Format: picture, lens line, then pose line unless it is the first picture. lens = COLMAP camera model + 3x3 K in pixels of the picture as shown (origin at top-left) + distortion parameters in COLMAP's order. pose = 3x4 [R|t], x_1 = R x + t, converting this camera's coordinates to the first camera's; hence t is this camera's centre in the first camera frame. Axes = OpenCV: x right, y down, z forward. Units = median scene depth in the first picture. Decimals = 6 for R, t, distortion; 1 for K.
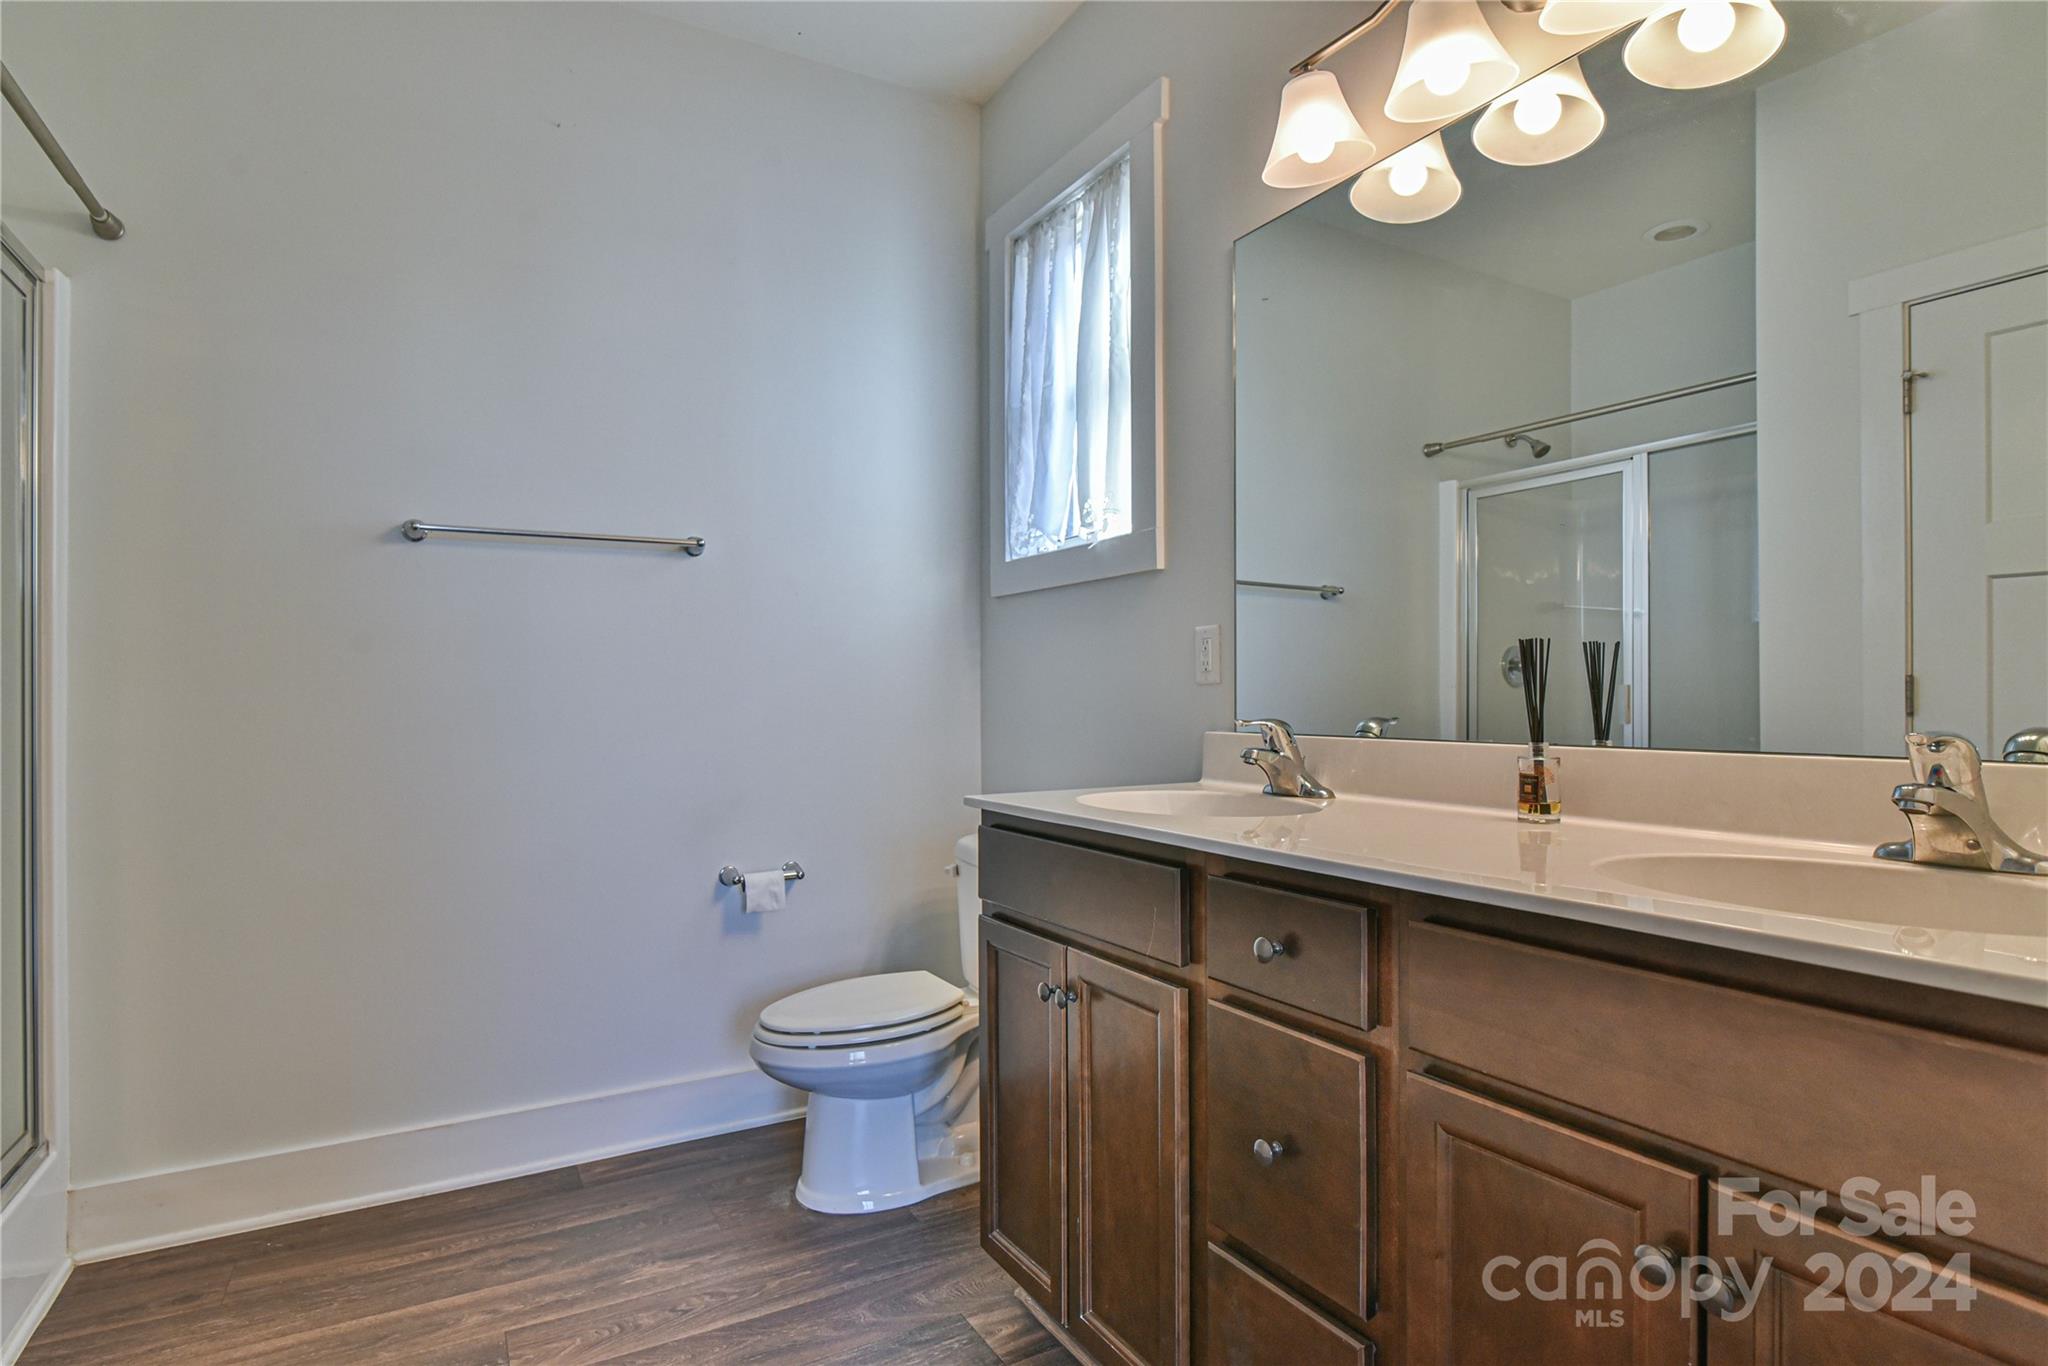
lens RADIAL K [[1092.6, 0, 1024.0], [0, 1092.6, 683.0], [0, 0, 1]] dist [-0.000867, -0.000058]
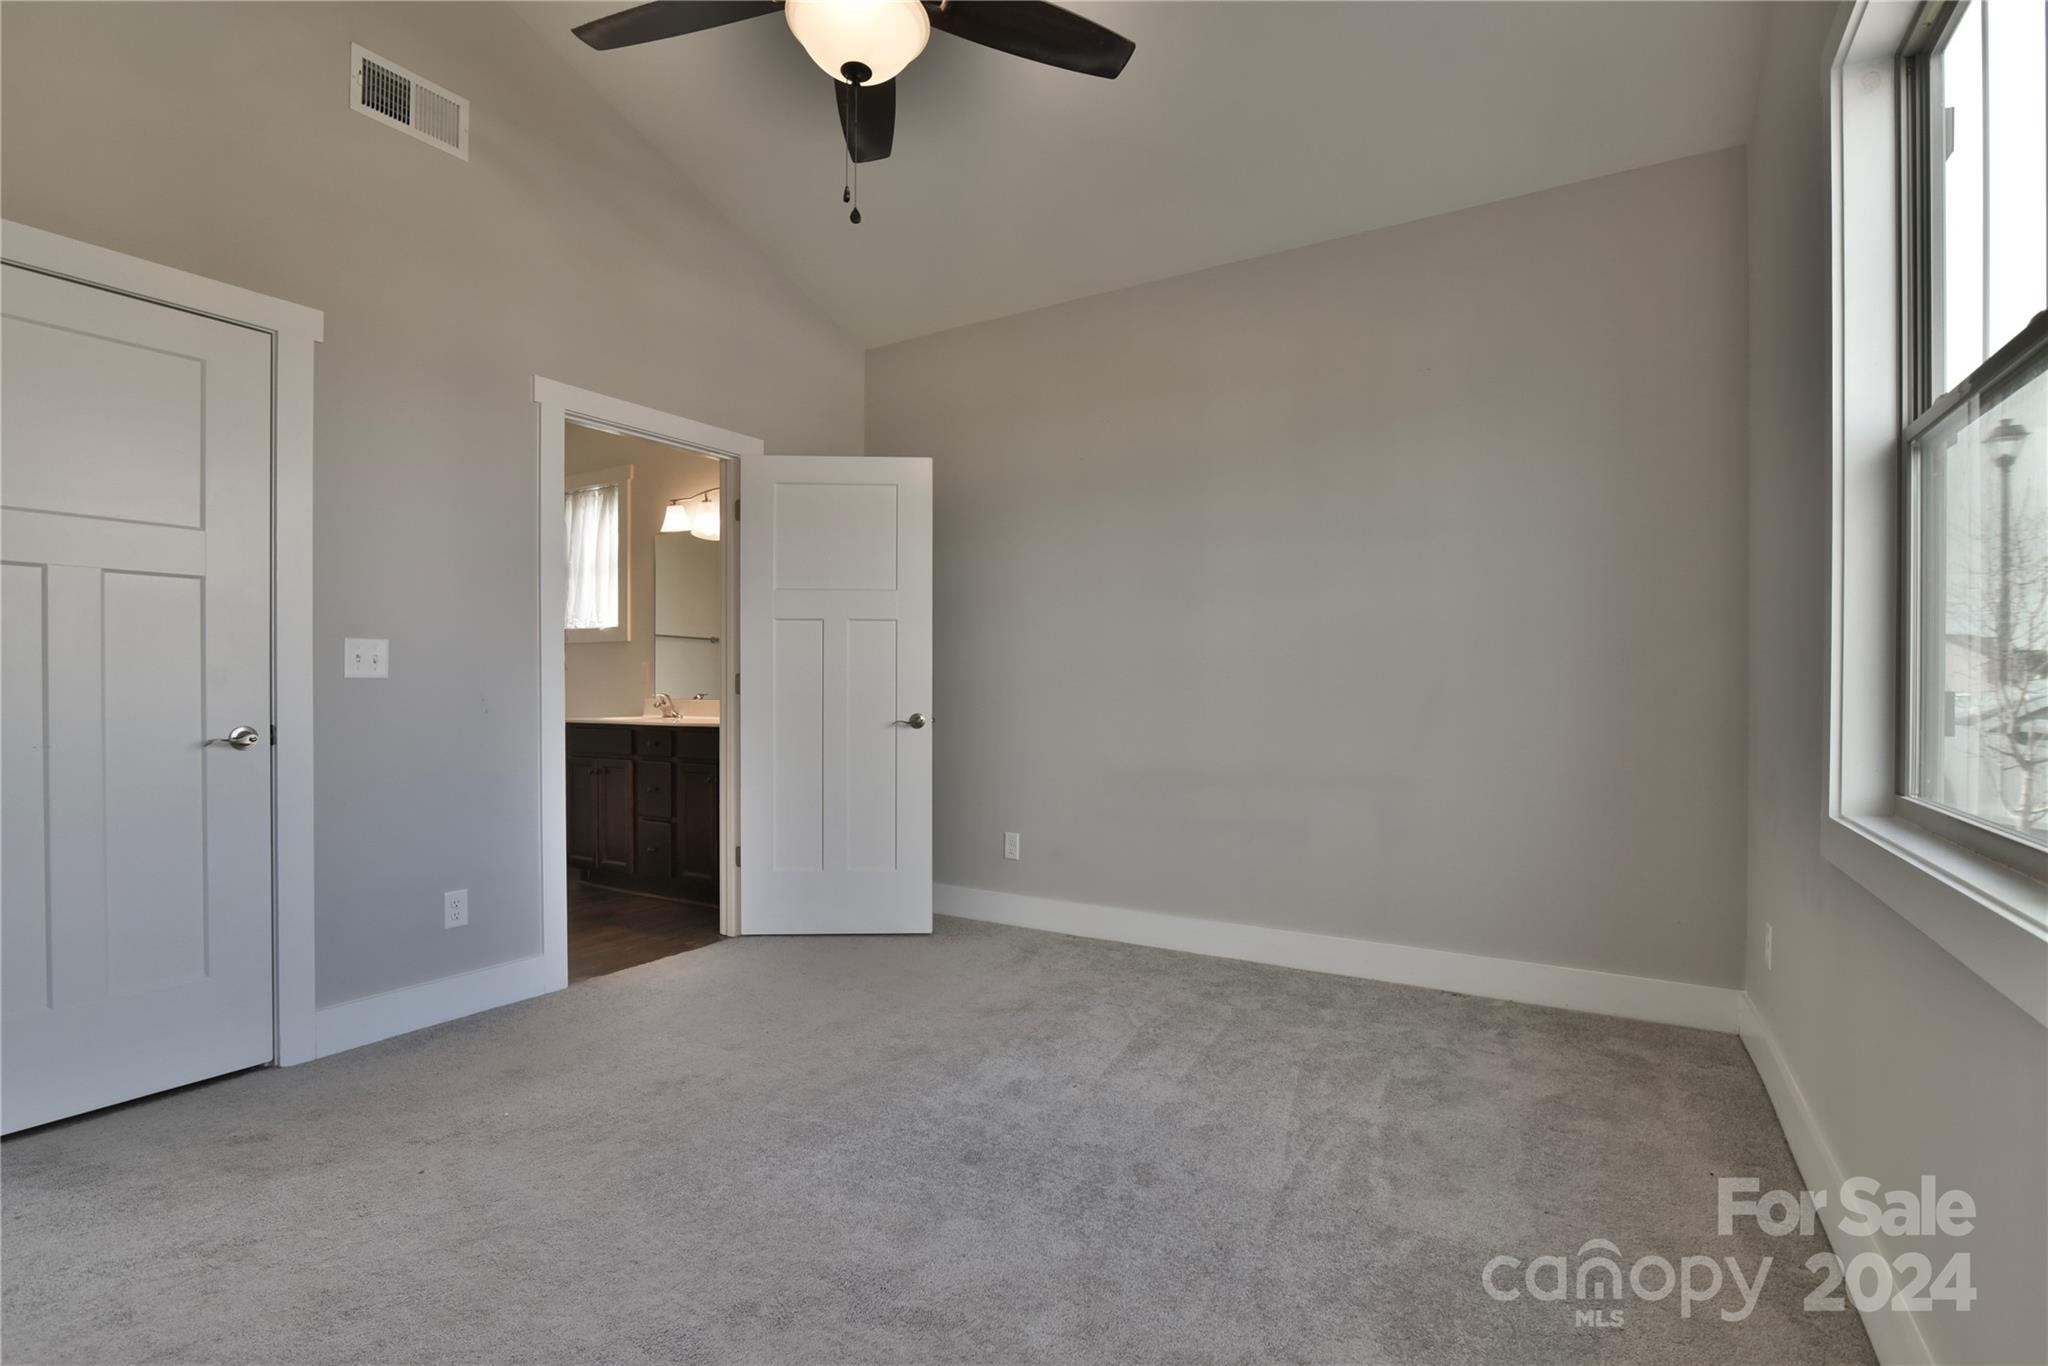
lens RADIAL K [[948.8, 0, 1015.9], [0, 948.8, 691.0], [0, 0, 1]] dist [-0.026301, 0.000667]
pose [[0.877086, 0.004111, 0.480315, -0.152833], [-0.011015, 0.999873, 0.011557, -0.014453], [-0.480206, -0.015428, 0.877020, -1.465364]]
